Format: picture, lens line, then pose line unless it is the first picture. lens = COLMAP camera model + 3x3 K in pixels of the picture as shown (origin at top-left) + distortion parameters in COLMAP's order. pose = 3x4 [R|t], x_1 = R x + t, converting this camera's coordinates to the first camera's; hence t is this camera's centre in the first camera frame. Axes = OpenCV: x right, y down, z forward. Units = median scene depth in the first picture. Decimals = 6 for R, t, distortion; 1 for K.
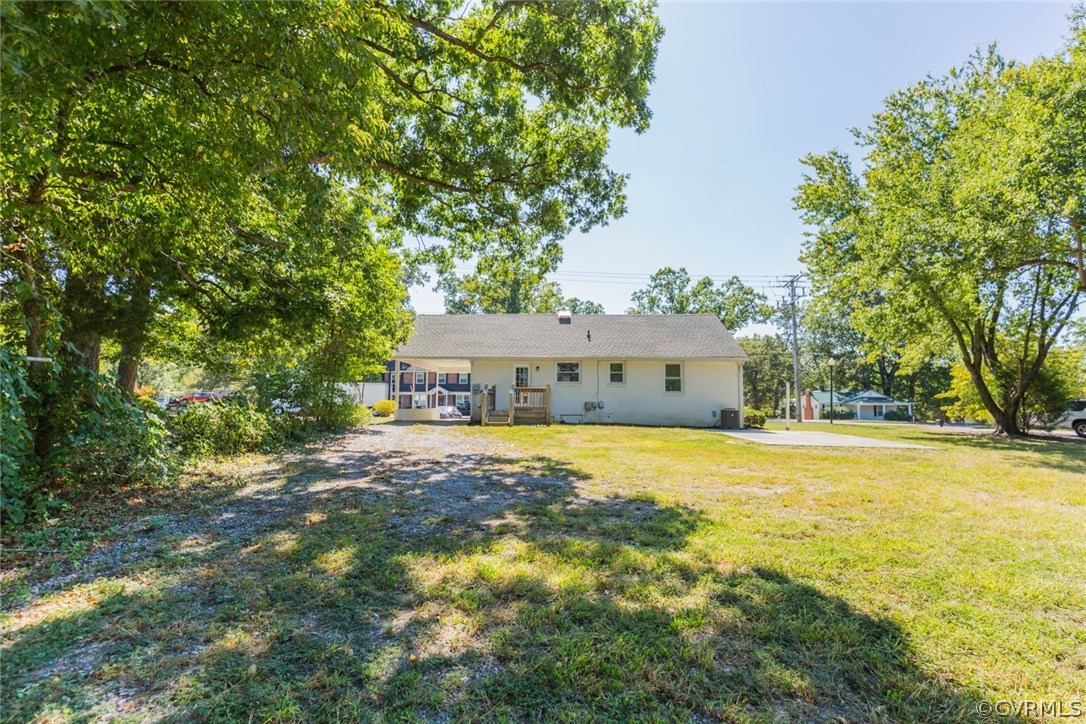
lens RADIAL K [[490.2, 0, 543.2], [0, 490.2, 365.0], [0, 0, 1]] dist [0.002359, -0.000423]
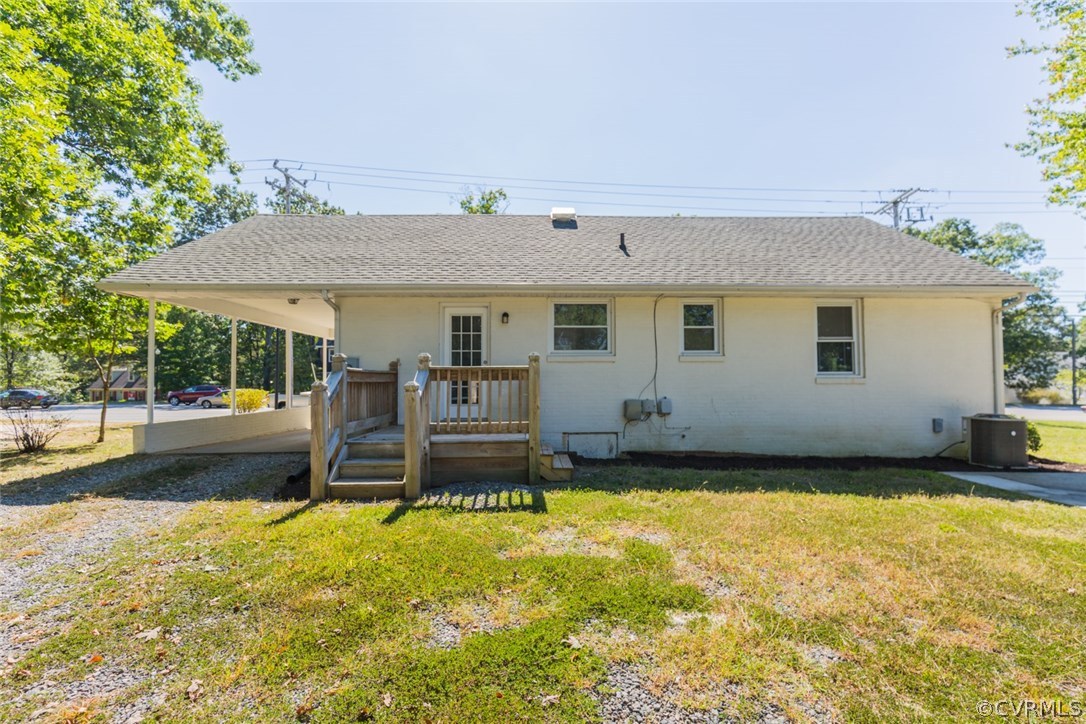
lens RADIAL K [[490.2, 0, 540.5], [0, 490.2, 363.7], [0, 0, 1]] dist [0.002359, -0.000423]
pose [[0.999121, -0.011128, 0.040420, 0.000680], [0.009589, 0.999229, 0.038077, 0.029365], [-0.040812, -0.037656, 0.998457, 0.598075]]
